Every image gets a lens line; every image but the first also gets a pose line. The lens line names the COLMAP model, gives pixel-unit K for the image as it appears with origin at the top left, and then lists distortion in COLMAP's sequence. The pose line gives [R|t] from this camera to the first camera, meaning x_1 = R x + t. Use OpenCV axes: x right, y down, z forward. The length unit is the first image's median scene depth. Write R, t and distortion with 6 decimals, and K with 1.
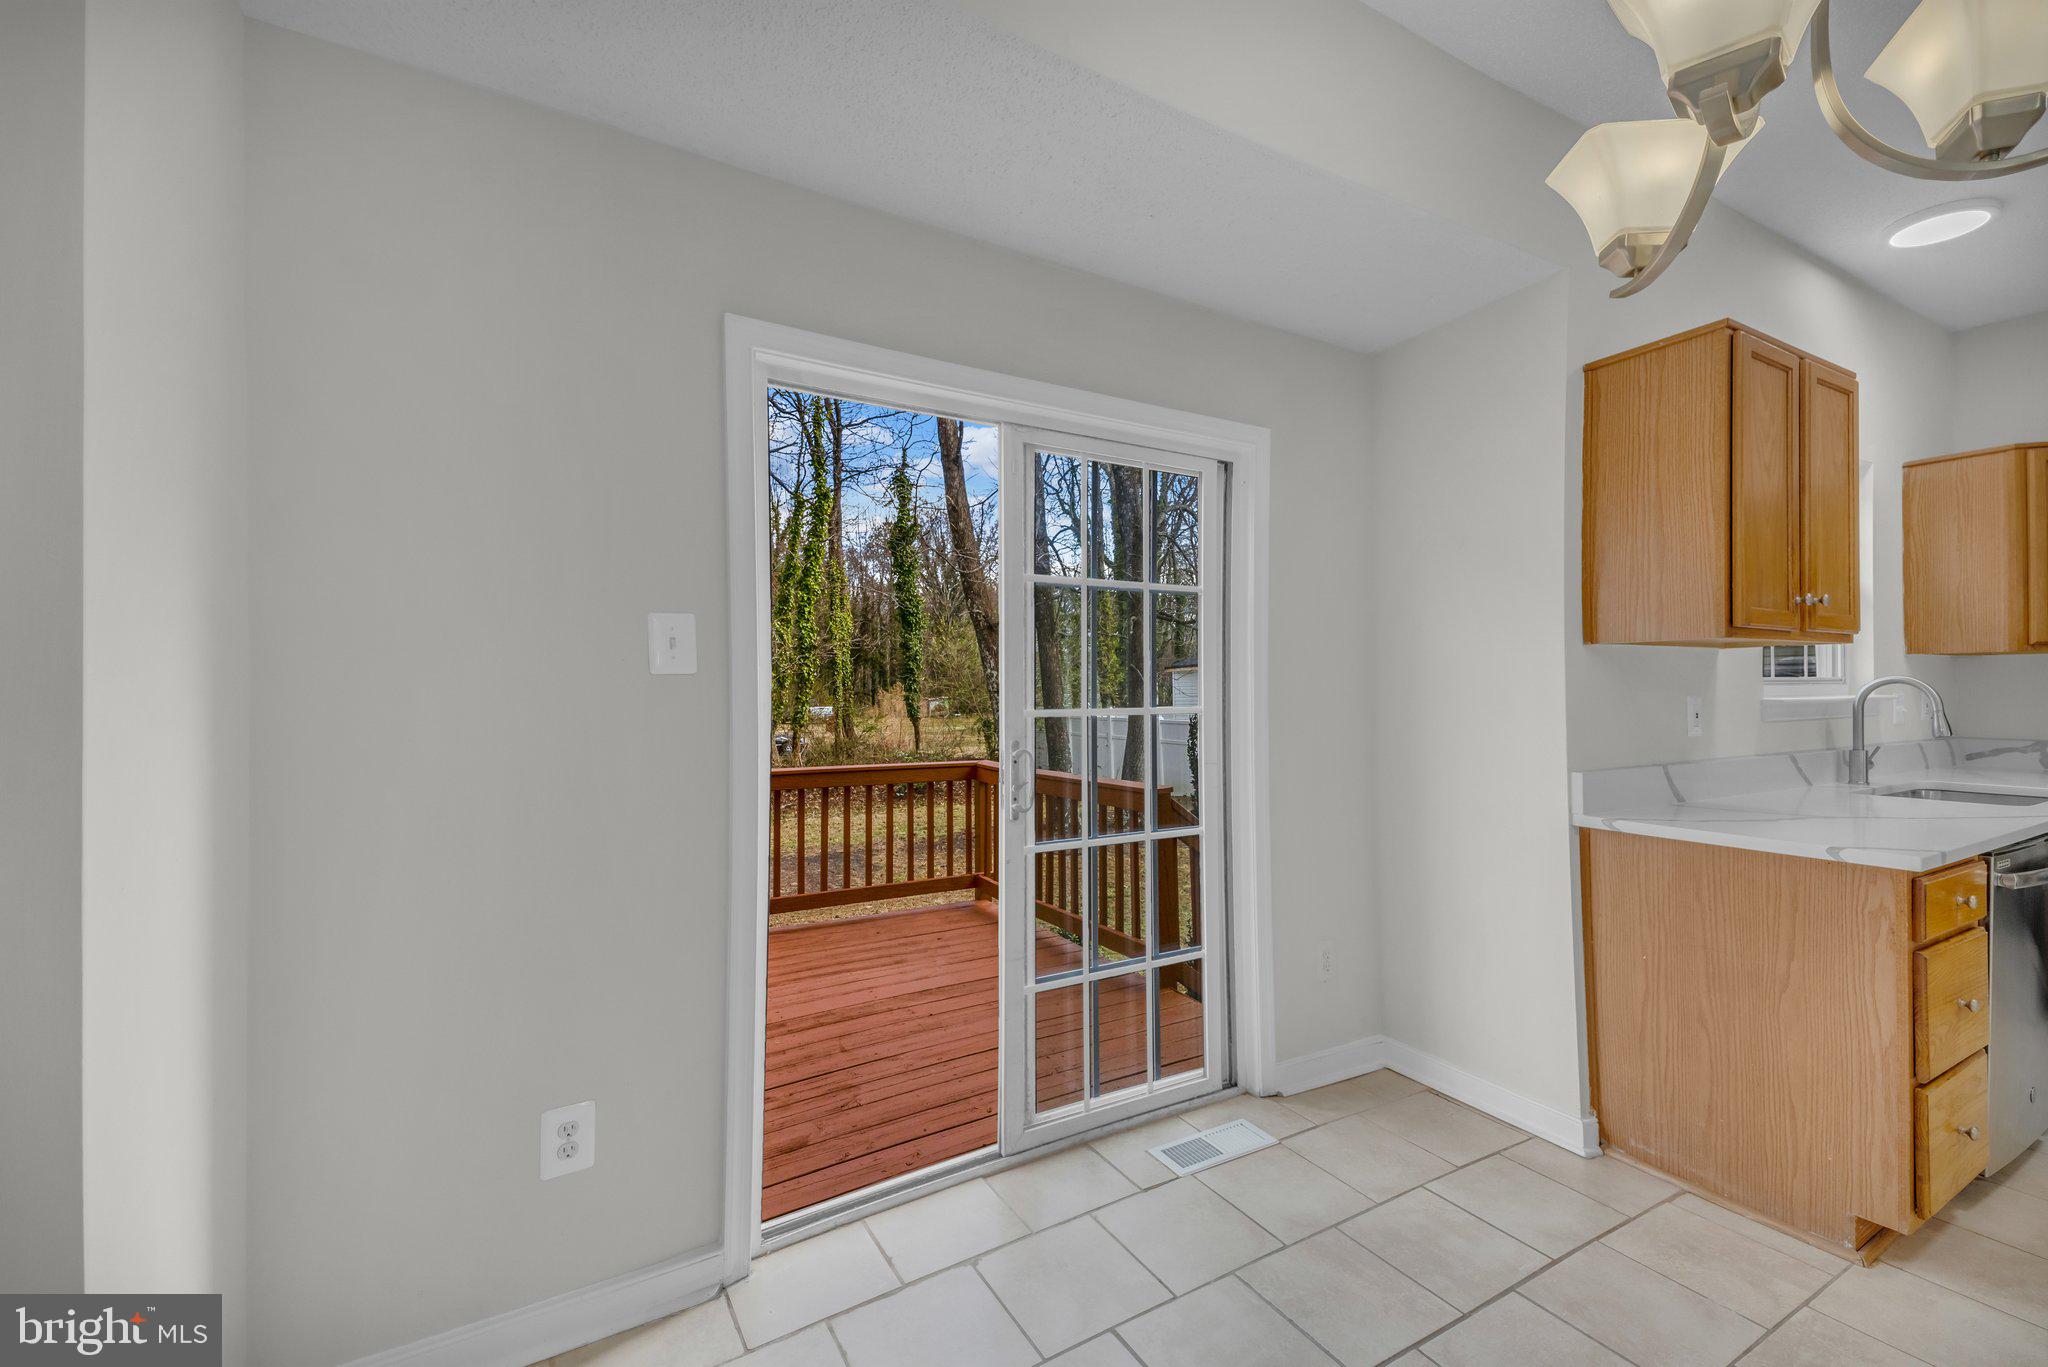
lens RADIAL K [[836.0, 0, 1026.4], [0, 836.0, 690.9], [0, 0, 1]] dist [0.109438, -0.047256]
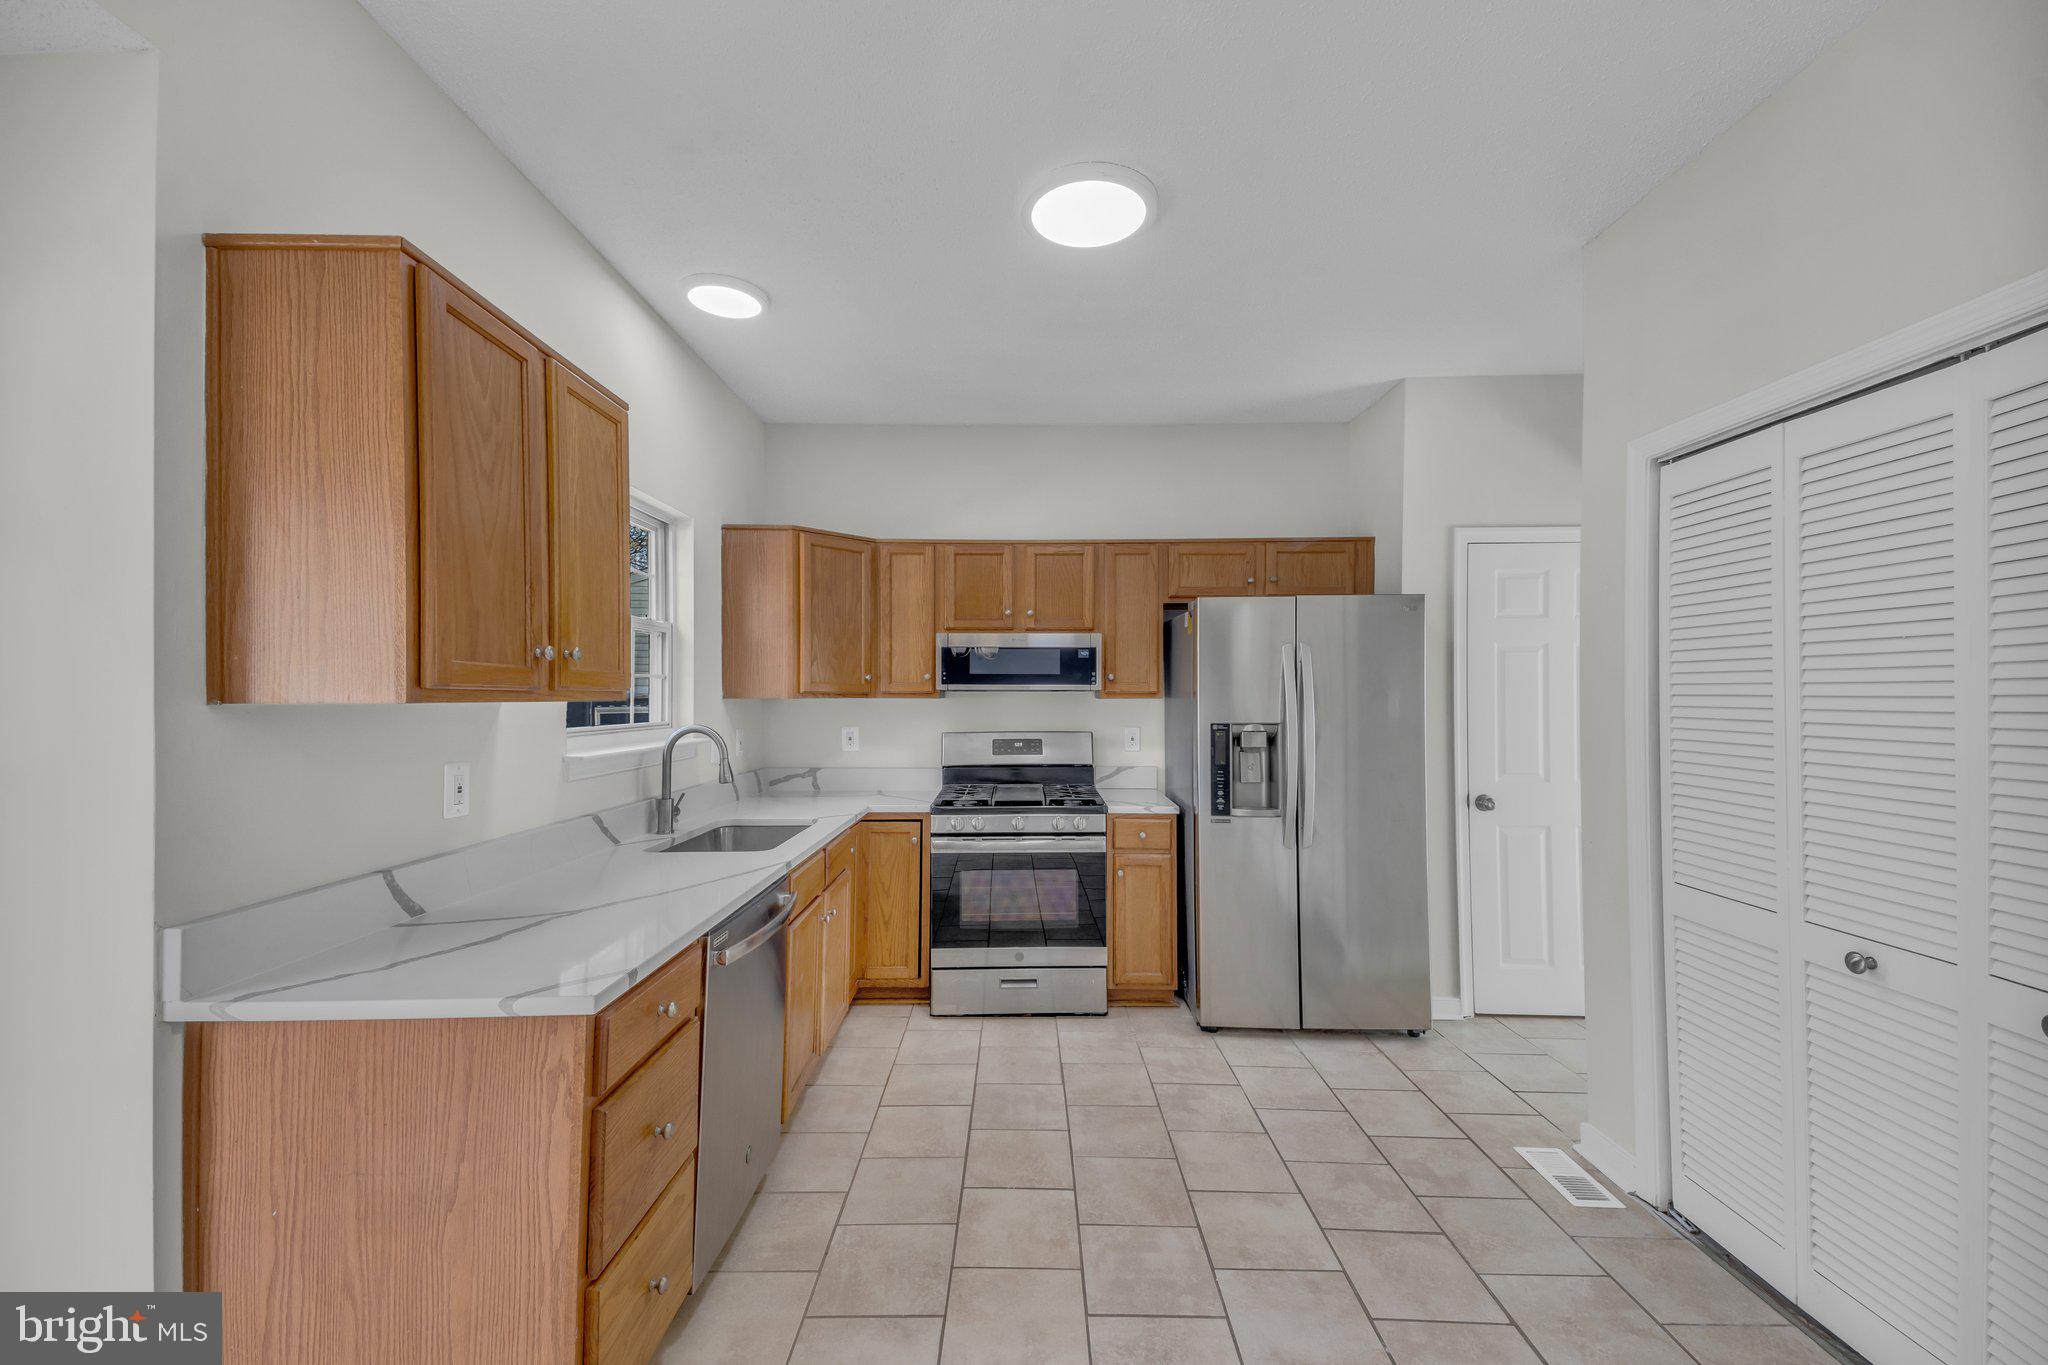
lens RADIAL K [[836.0, 0, 1026.4], [0, 836.0, 689.9], [0, 0, 1]] dist [0.109438, -0.047256]
pose [[0.504064, 0.016610, 0.863507, 0.417105], [-0.006754, 0.999860, -0.015290, -0.059039], [-0.863640, 0.001875, 0.504106, 0.219369]]
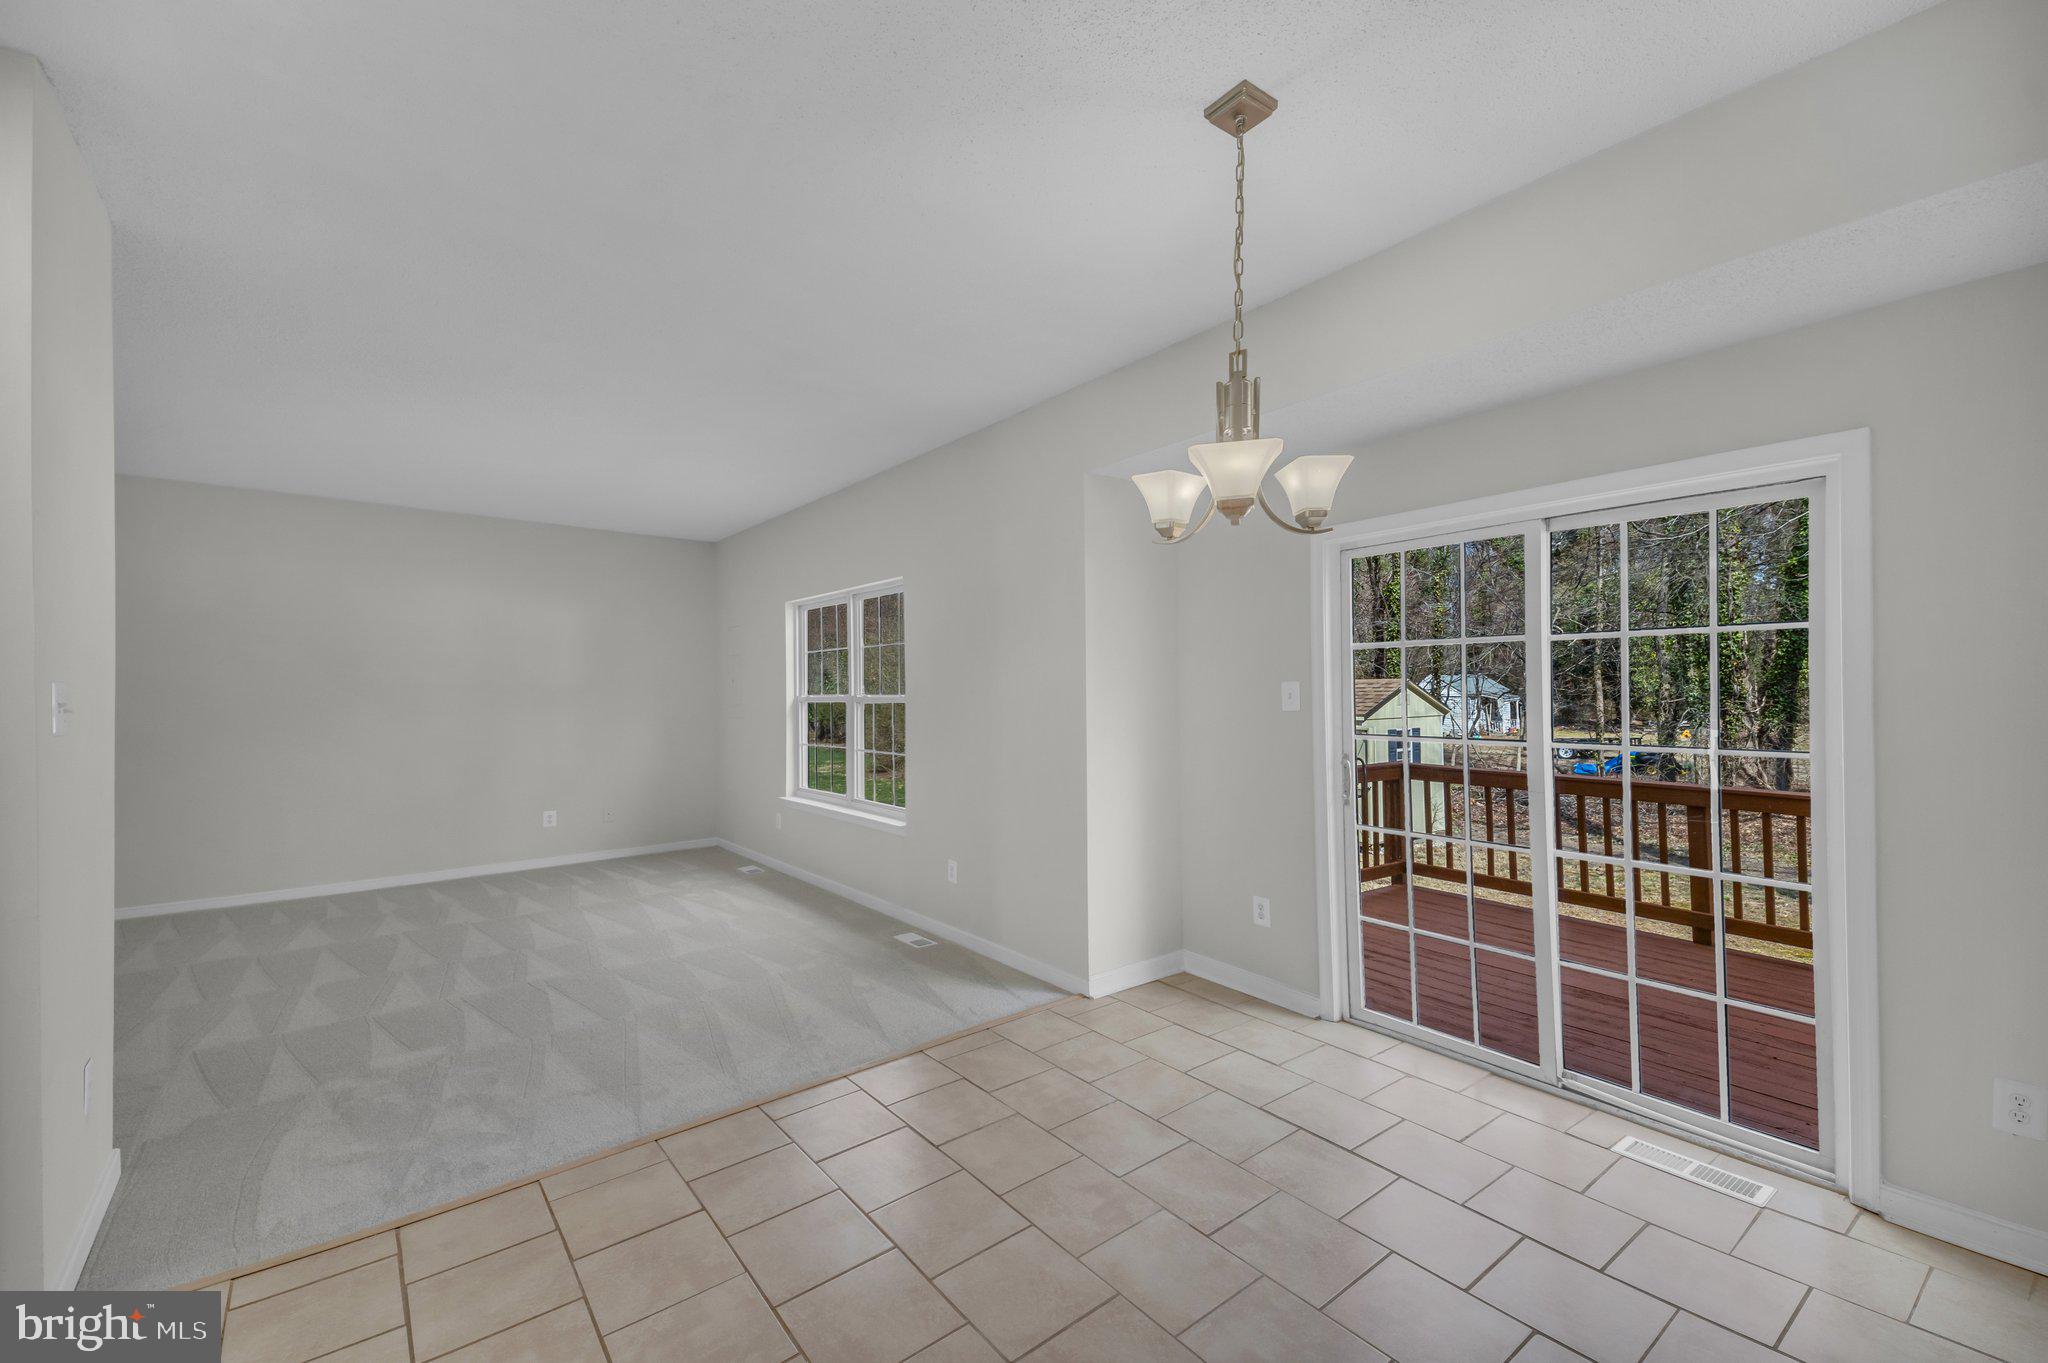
lens RADIAL K [[851.1, 0, 1029.6], [0, 851.1, 686.4], [0, 0, 1]] dist [0.112177, -0.050312]
pose [[0.129149, 0.002418, -0.991622, 1.223760], [0.007077, 0.999969, 0.003361, -0.068330], [0.991600, -0.007452, 0.129128, 0.070168]]
